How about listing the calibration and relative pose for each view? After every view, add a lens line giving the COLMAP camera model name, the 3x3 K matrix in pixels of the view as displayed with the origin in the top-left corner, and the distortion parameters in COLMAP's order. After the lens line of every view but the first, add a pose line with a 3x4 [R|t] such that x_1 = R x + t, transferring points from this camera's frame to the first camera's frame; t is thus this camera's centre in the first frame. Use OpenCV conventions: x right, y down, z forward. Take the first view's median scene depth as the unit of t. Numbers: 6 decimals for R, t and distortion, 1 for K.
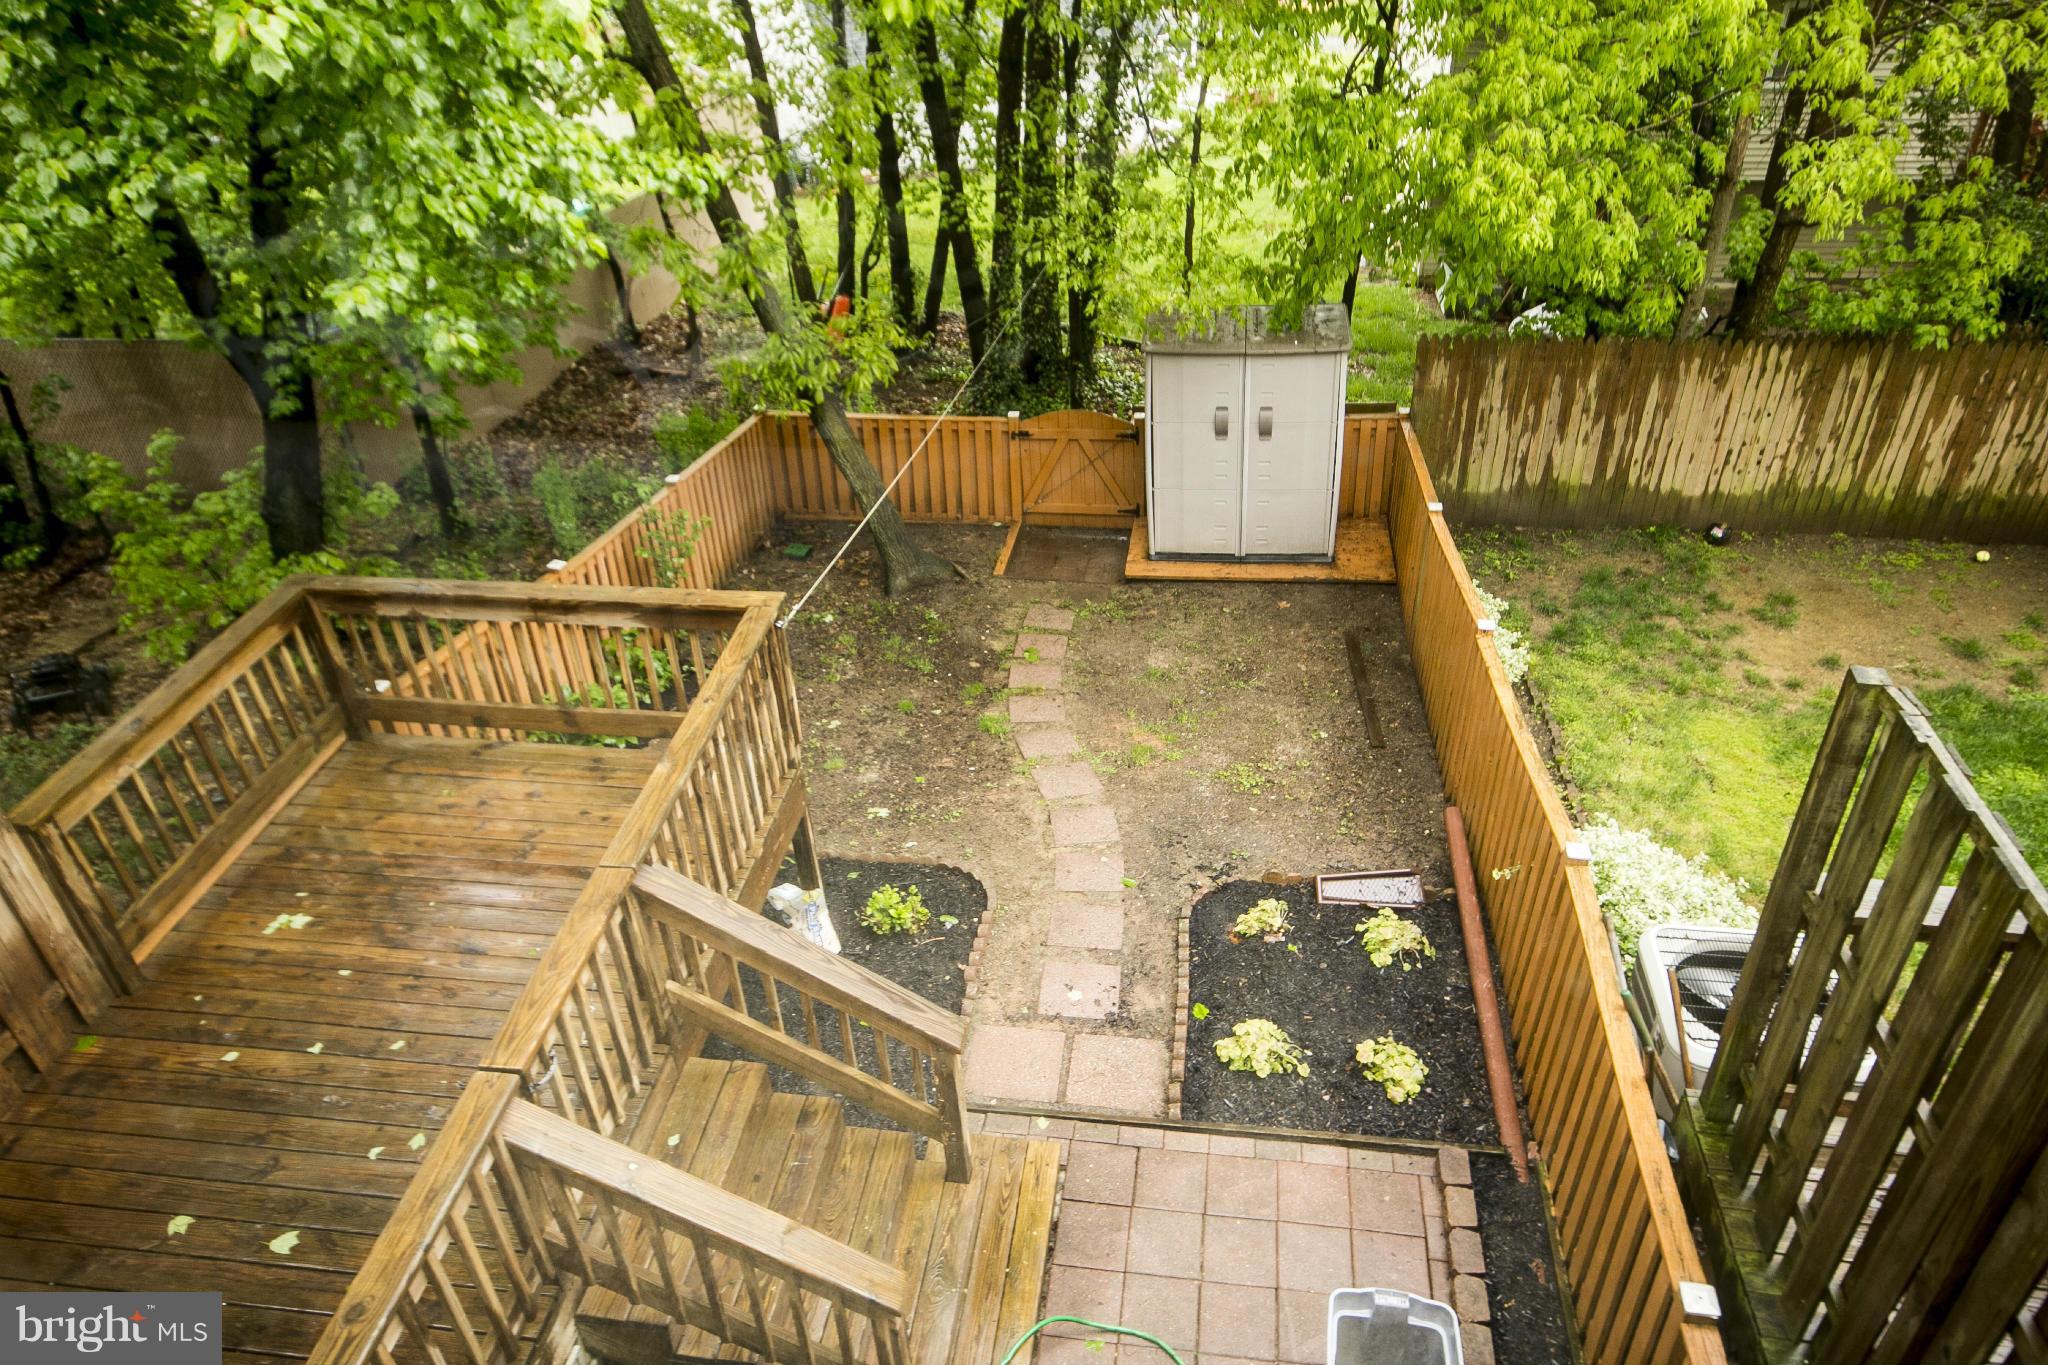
lens RADIAL K [[1328.2, 0, 1024.0], [0, 1328.2, 682.5], [0, 0, 1]] dist [0.018269, 0.002002]
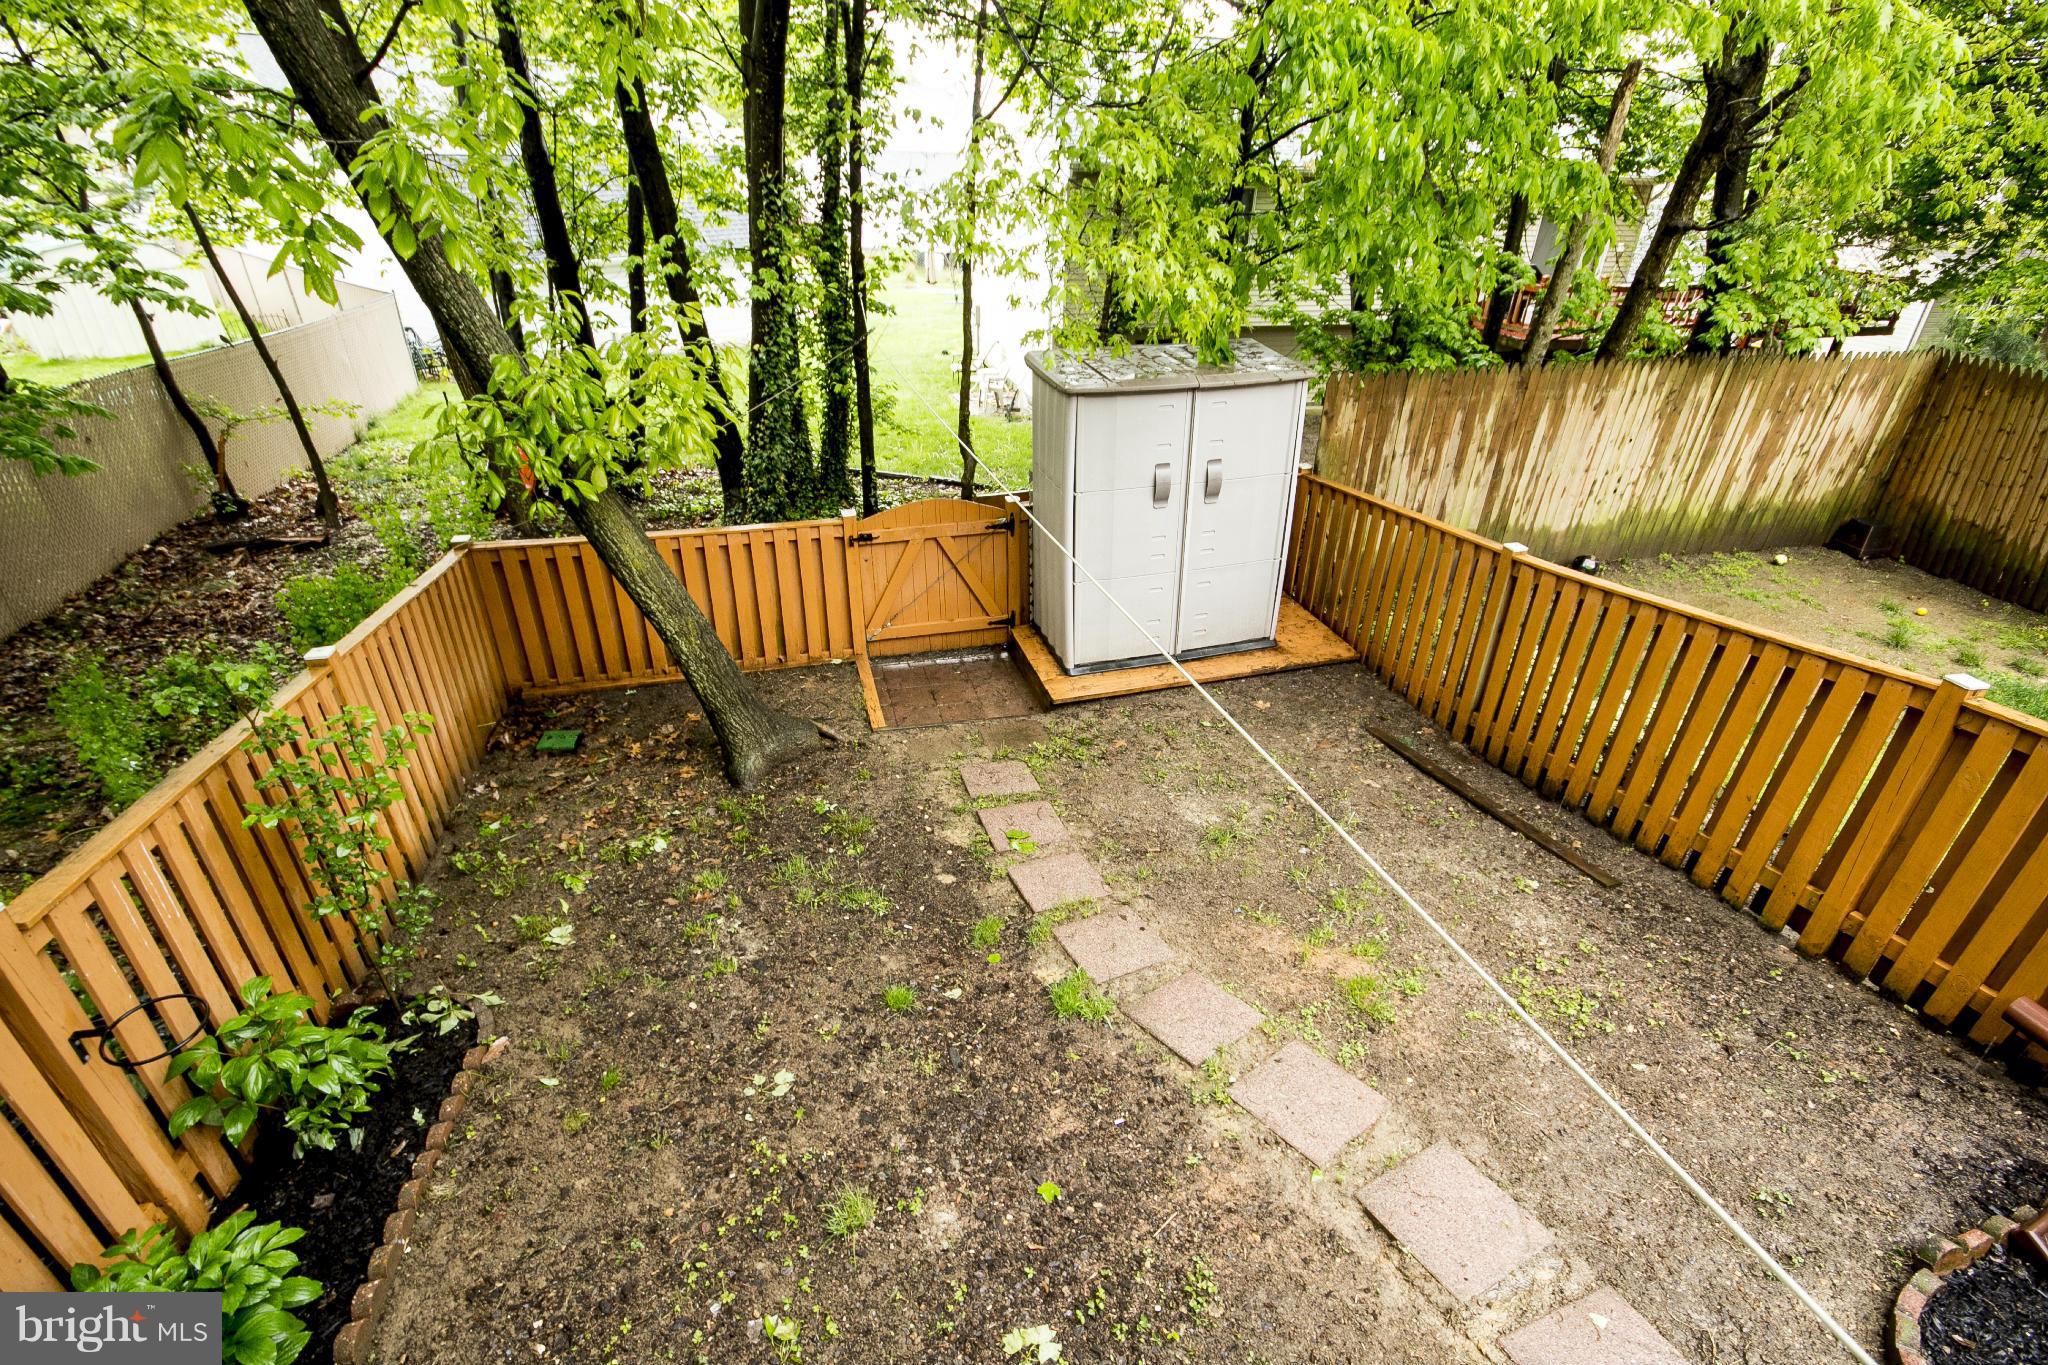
lens RADIAL K [[929.6, 0, 1021.5], [0, 929.6, 698.7], [0, 0, 1]] dist [0.003271, -0.008384]
pose [[0.915343, -0.156040, 0.371213, -0.142361], [0.181055, 0.982910, -0.033279, -0.069614], [-0.359676, 0.097672, 0.927951, 0.535081]]
